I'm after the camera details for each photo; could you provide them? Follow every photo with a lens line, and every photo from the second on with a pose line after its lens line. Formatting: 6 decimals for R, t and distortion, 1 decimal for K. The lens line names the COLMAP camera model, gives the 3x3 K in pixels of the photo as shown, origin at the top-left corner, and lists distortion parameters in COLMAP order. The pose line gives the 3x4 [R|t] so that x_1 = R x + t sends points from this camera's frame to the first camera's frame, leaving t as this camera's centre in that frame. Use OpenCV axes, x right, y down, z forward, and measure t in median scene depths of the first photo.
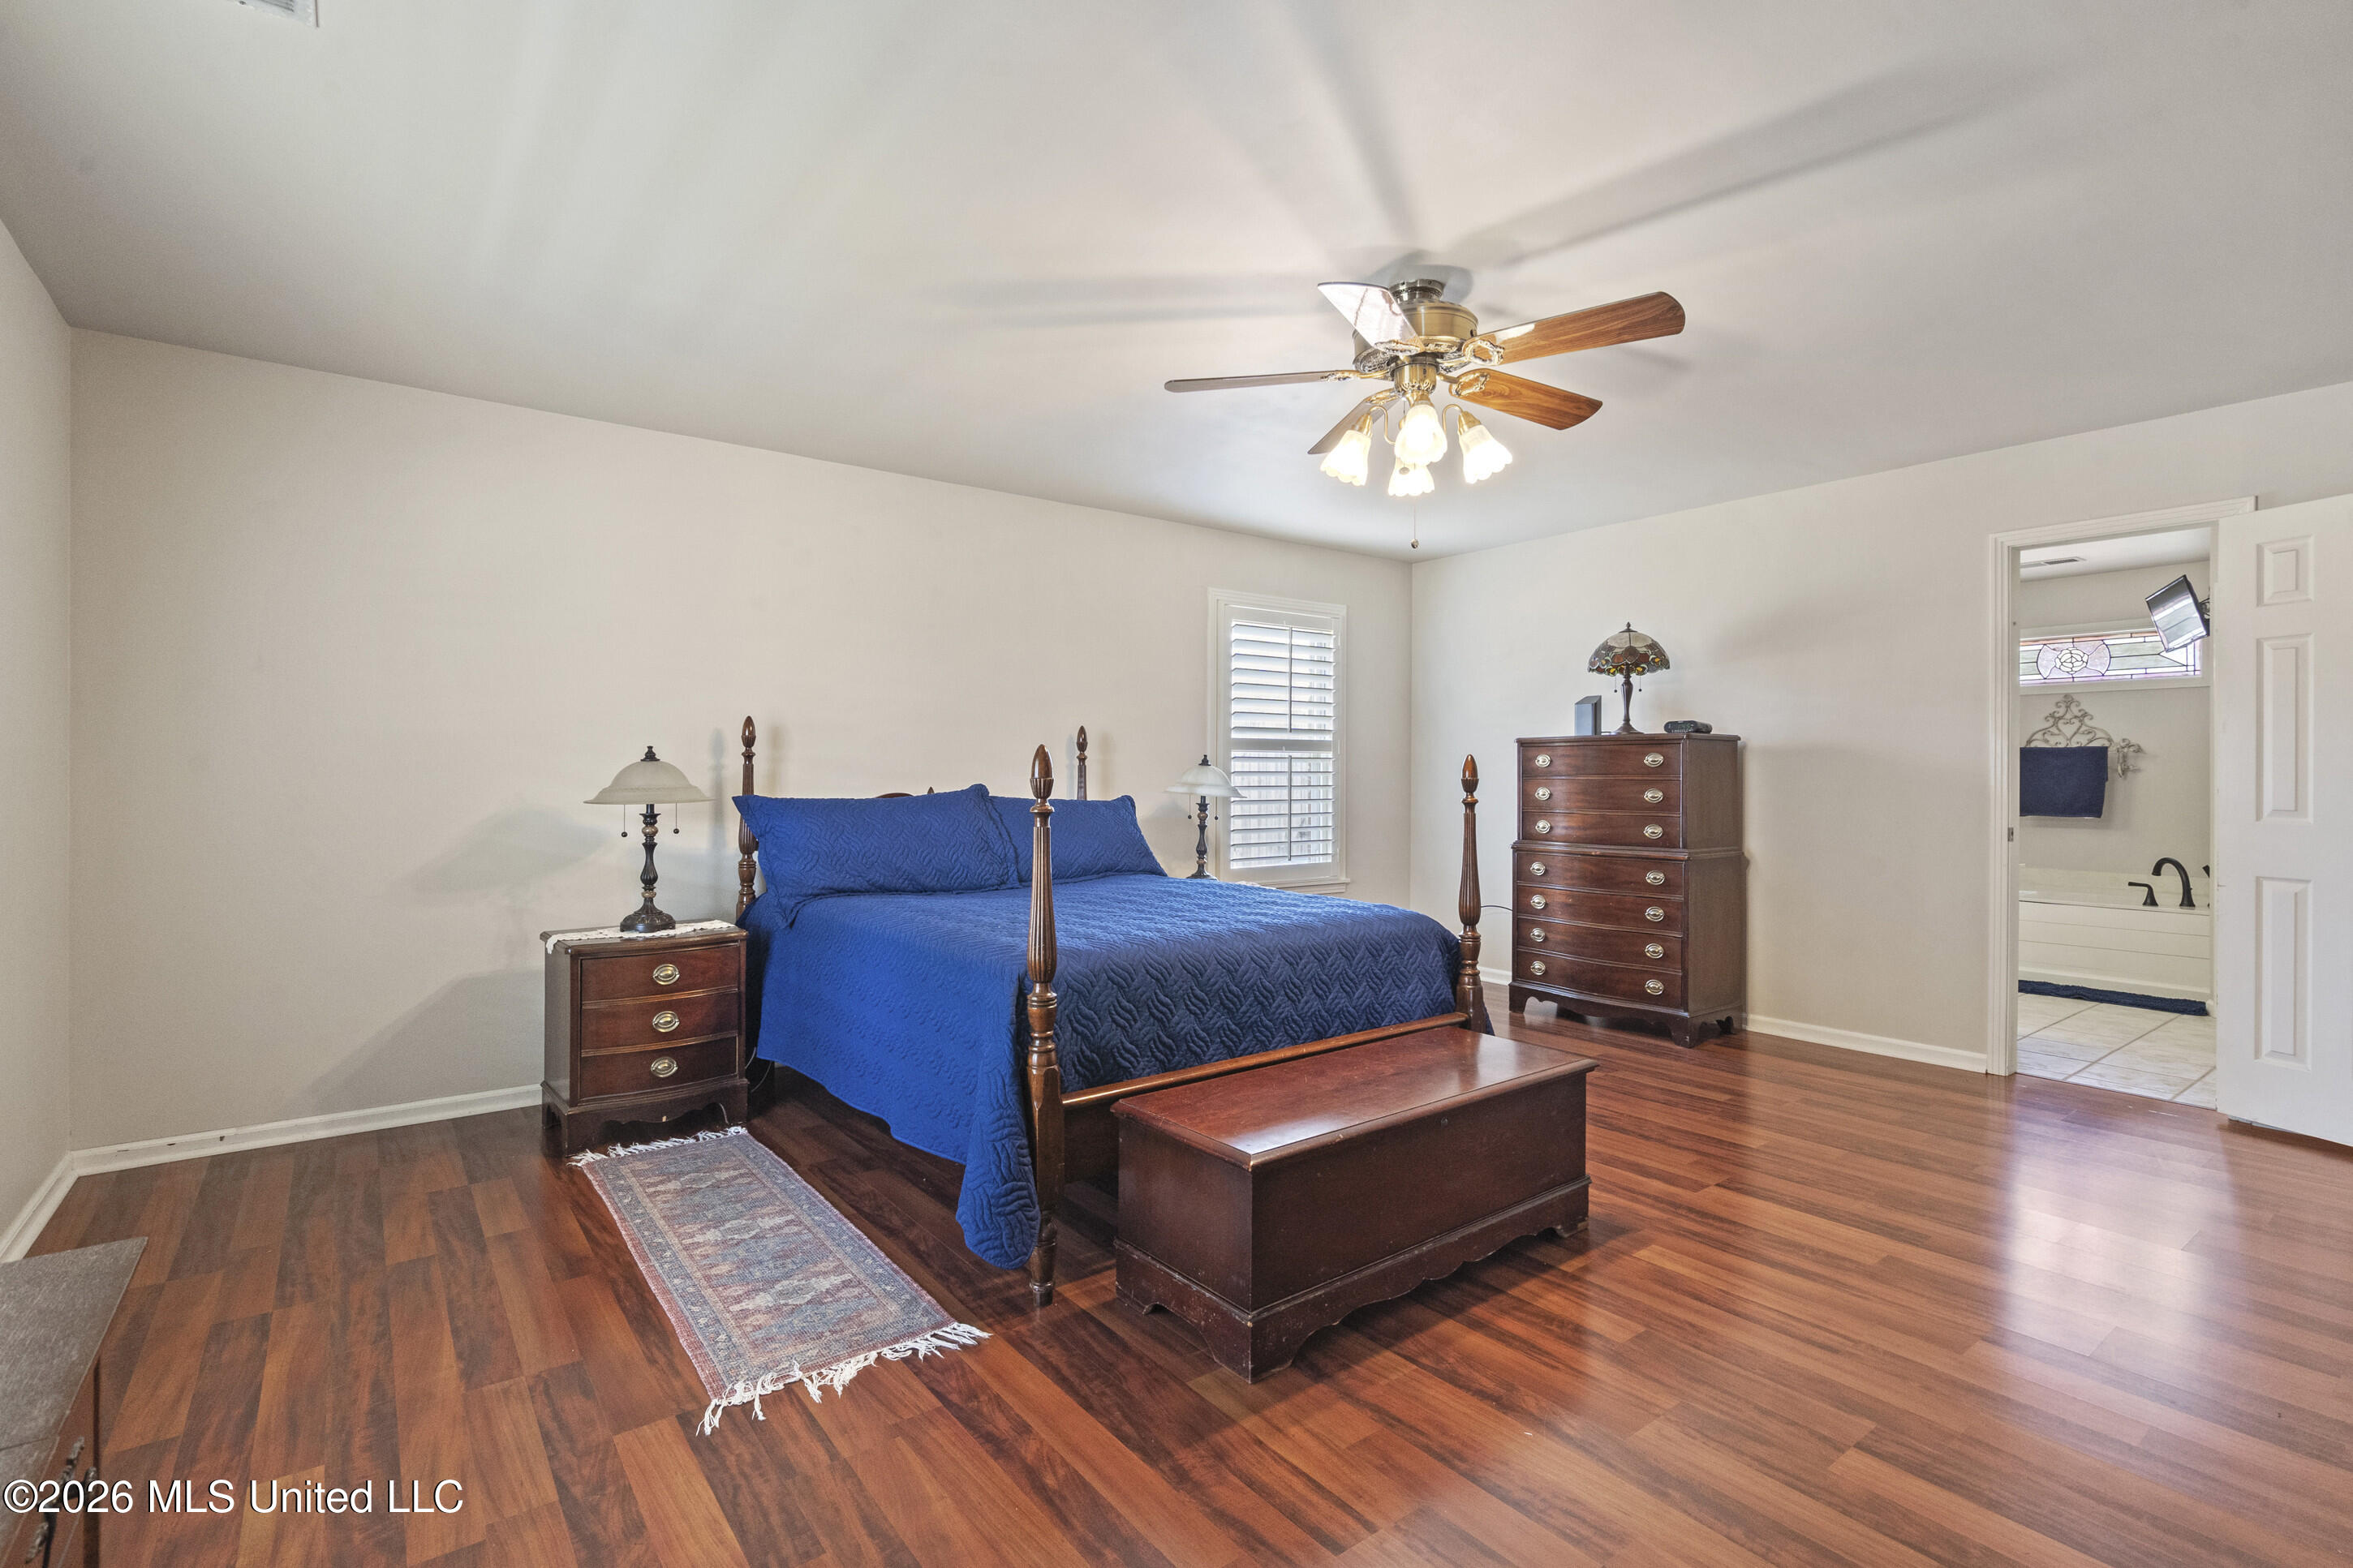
lens RADIAL K [[1085.5, 0, 1179.5], [0, 1085.5, 786.2], [0, 0, 1]] dist [0.004521, 0.001520]
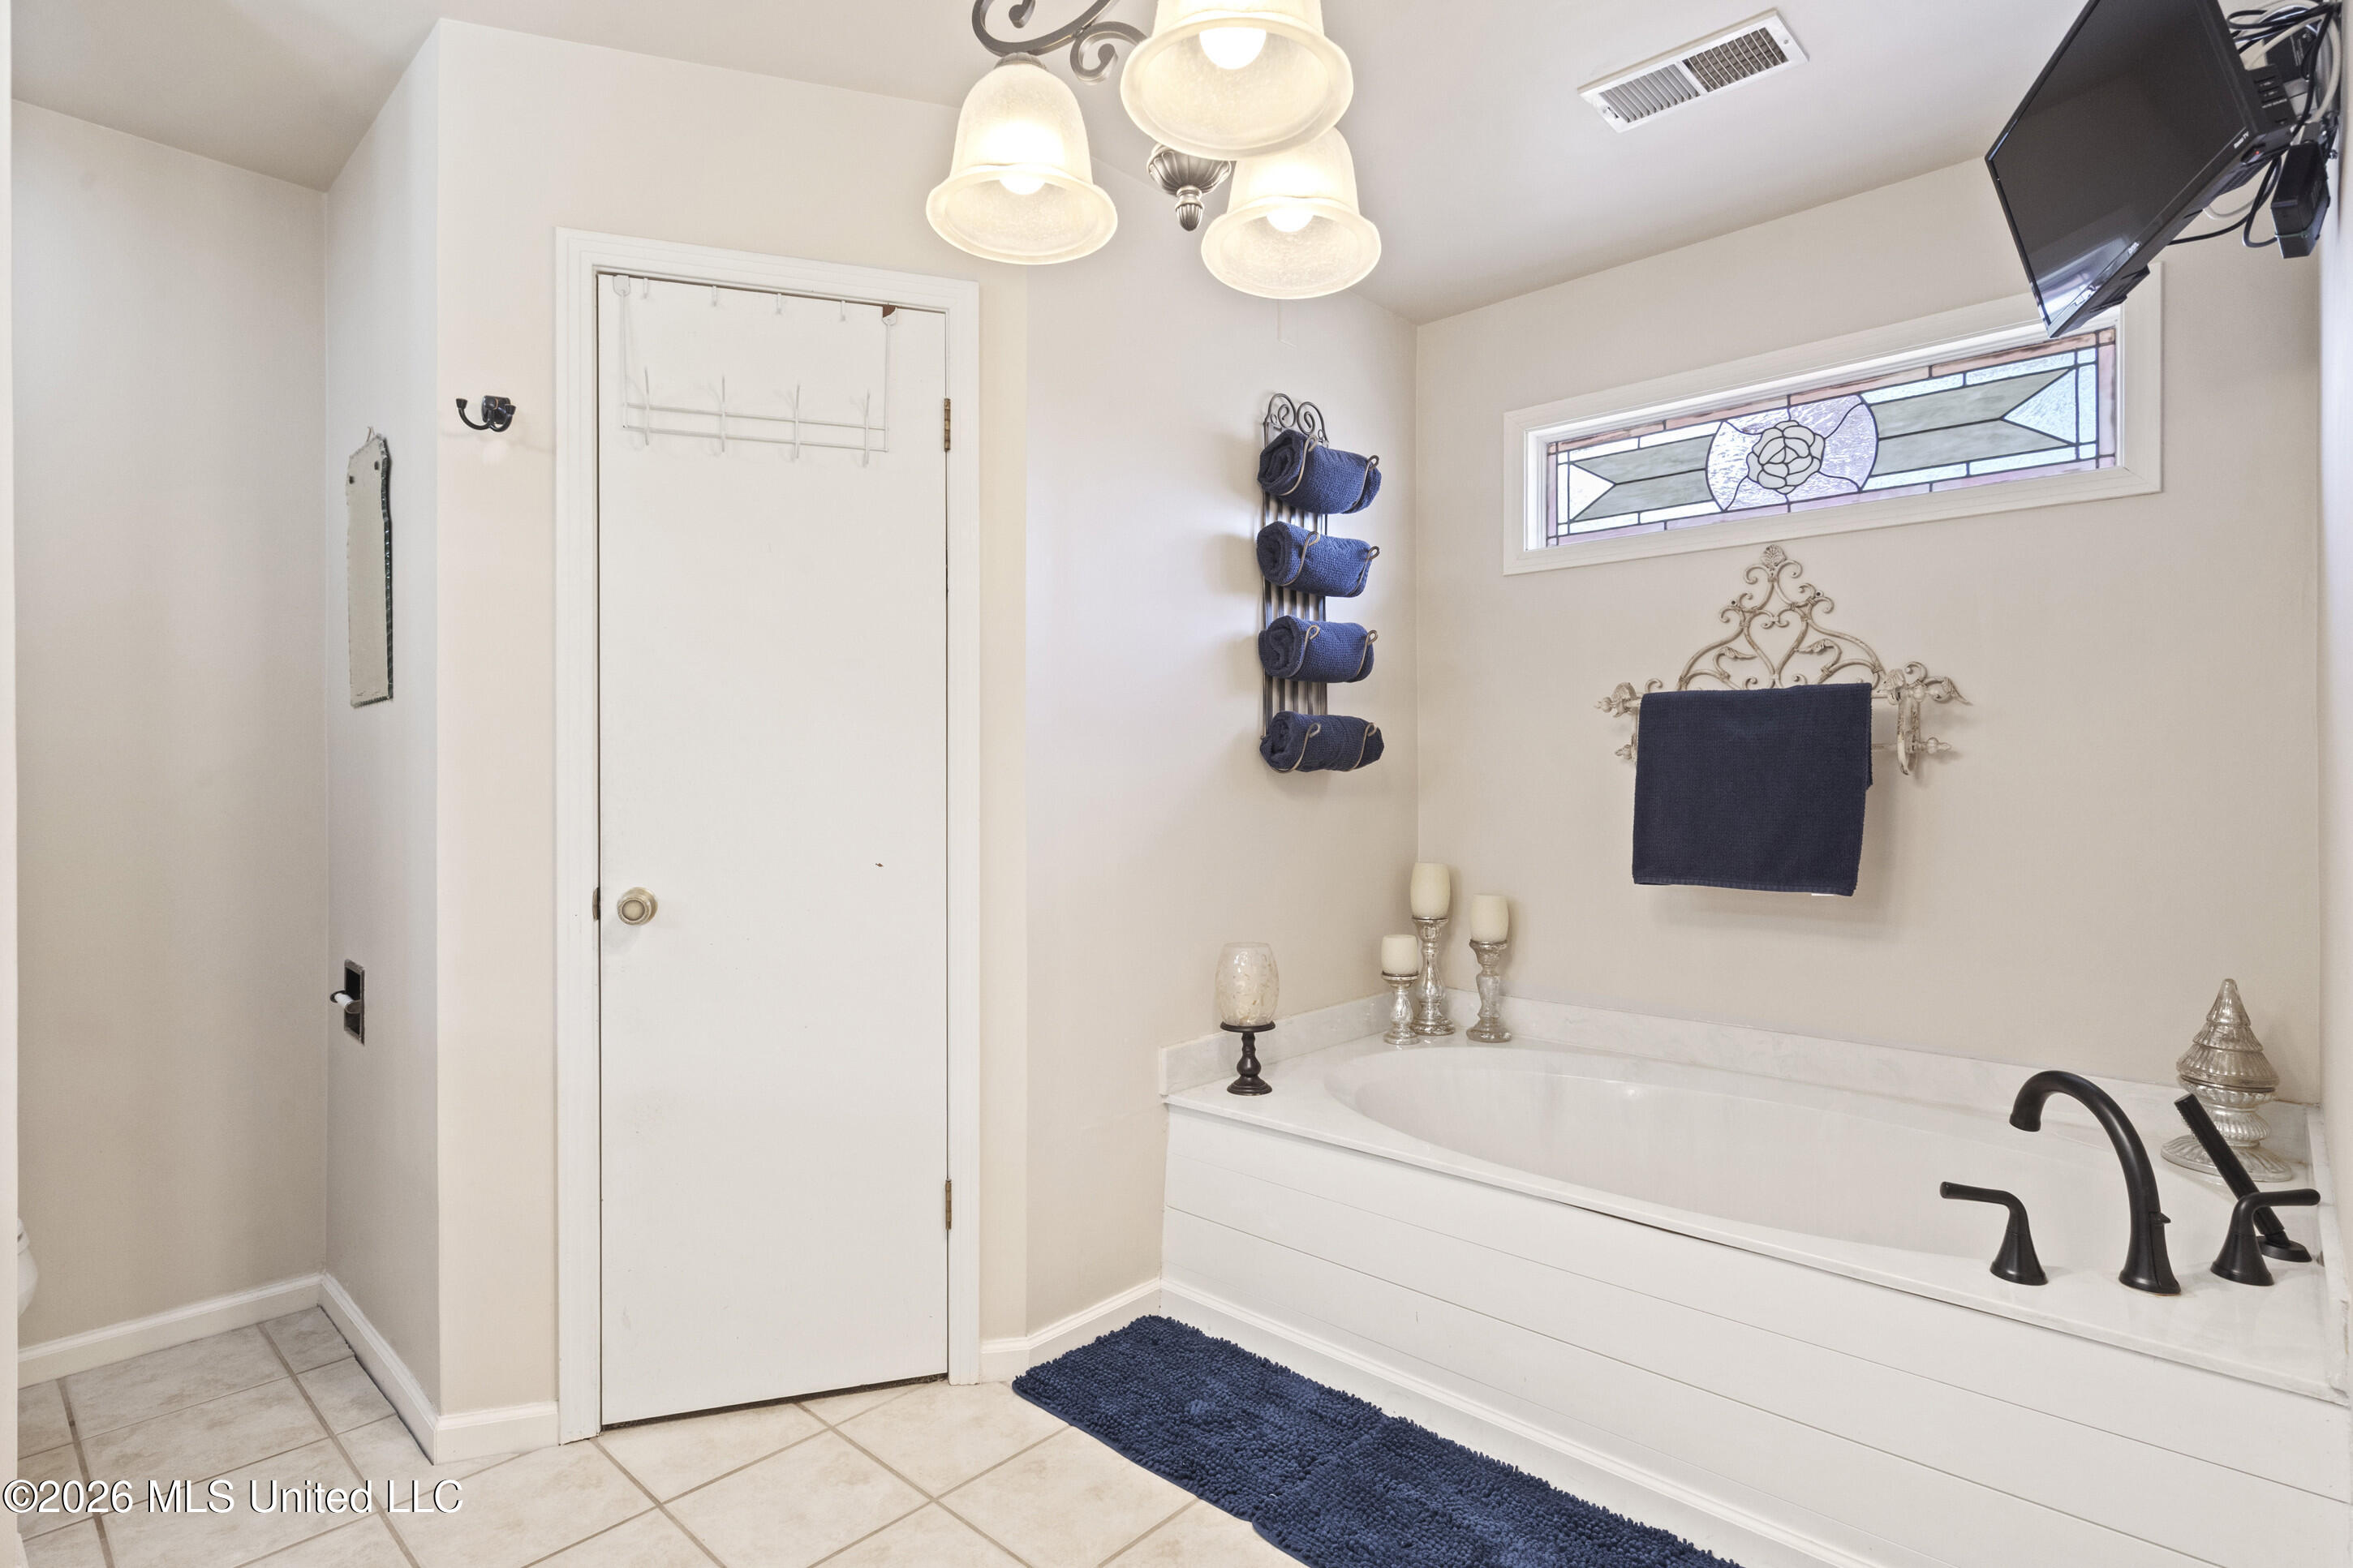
lens RADIAL K [[1161.3, 0, 1176.0], [0, 1161.3, 782.1], [0, 0, 1]] dist [-0.003812, -0.000878]
pose [[0.984860, 0.006169, 0.173244, 0.575430], [-0.006567, 0.999977, 0.001724, -0.005040], [-0.173230, -0.002836, 0.984877, 0.681221]]
